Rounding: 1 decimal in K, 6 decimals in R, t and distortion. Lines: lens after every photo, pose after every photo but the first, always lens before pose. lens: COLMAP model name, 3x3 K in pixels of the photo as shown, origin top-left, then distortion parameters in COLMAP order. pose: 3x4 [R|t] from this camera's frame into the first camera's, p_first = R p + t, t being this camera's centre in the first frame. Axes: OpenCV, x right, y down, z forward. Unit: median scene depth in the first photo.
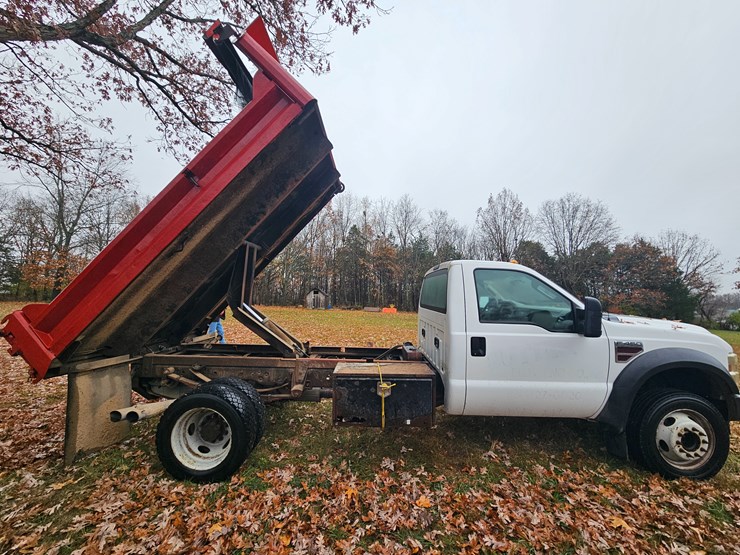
lens RADIAL K [[301.9, 0, 370.6], [0, 301.9, 277.0], [0, 0, 1]] dist [-0.003458, 0.001787]
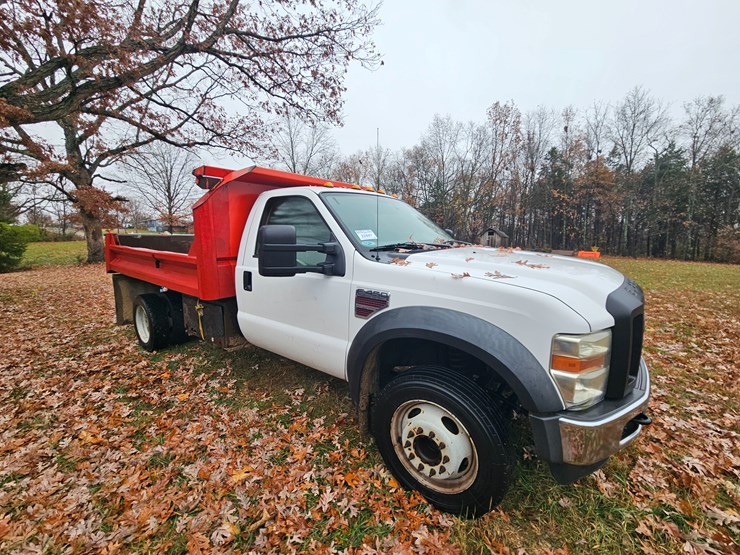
lens RADIAL K [[301.9, 0, 371.7], [0, 301.9, 278.4], [0, 0, 1]] dist [-0.003458, 0.001787]
pose [[0.801462, 0.064915, -0.594512, 1.258410], [0.051168, 0.983003, 0.176315, 0.070897], [0.595853, -0.171730, 0.784518, 0.474172]]
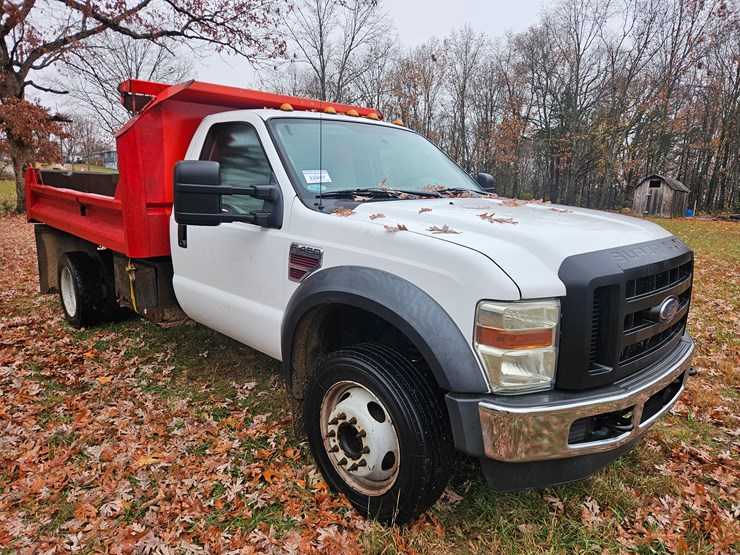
lens RADIAL K [[492.1, 0, 377.0], [0, 492.1, 282.8], [0, 0, 1]] dist [0.067966, -0.051321]
pose [[0.705782, 0.137066, -0.695043, 1.572228], [0.033228, 0.973620, 0.225744, 0.085046], [0.707649, -0.182421, 0.682609, 0.476617]]
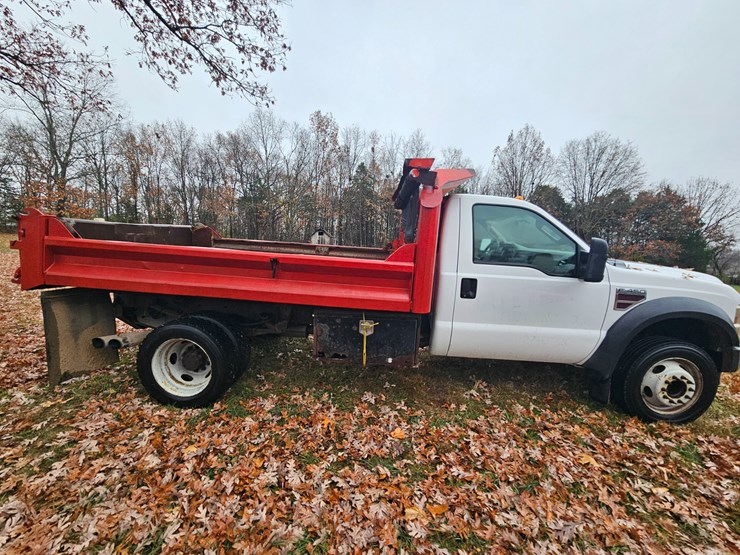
lens RADIAL K [[301.9, 0, 371.0], [0, 301.9, 278.5], [0, 0, 1]] dist [-0.003458, 0.001787]
pose [[0.999312, 0.032067, -0.018616, 0.070247], [-0.027923, 0.981159, 0.191176, 0.030569], [0.024395, -0.190524, 0.981379, 0.076808]]
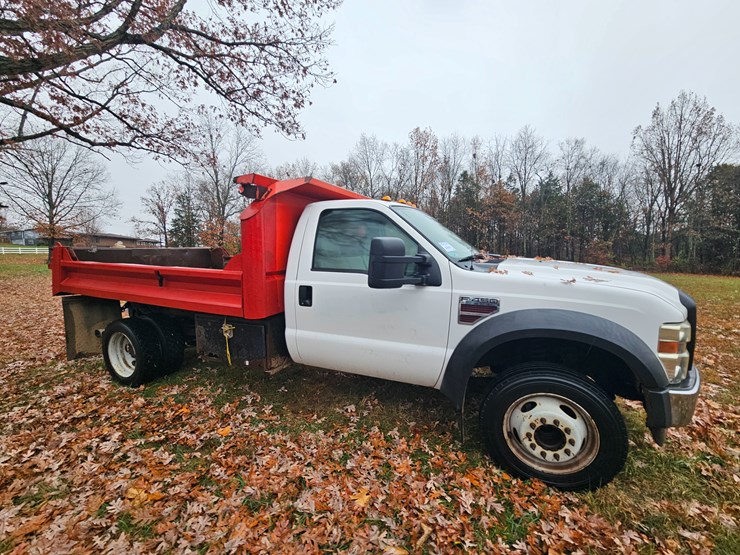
lens RADIAL K [[301.9, 0, 370.9], [0, 301.9, 277.9], [0, 0, 1]] dist [-0.003458, 0.001787]
pose [[0.922093, 0.014322, -0.386703, 0.898397], [0.045068, 0.988540, 0.144077, 0.052061], [0.384335, -0.150280, 0.910880, 0.240275]]
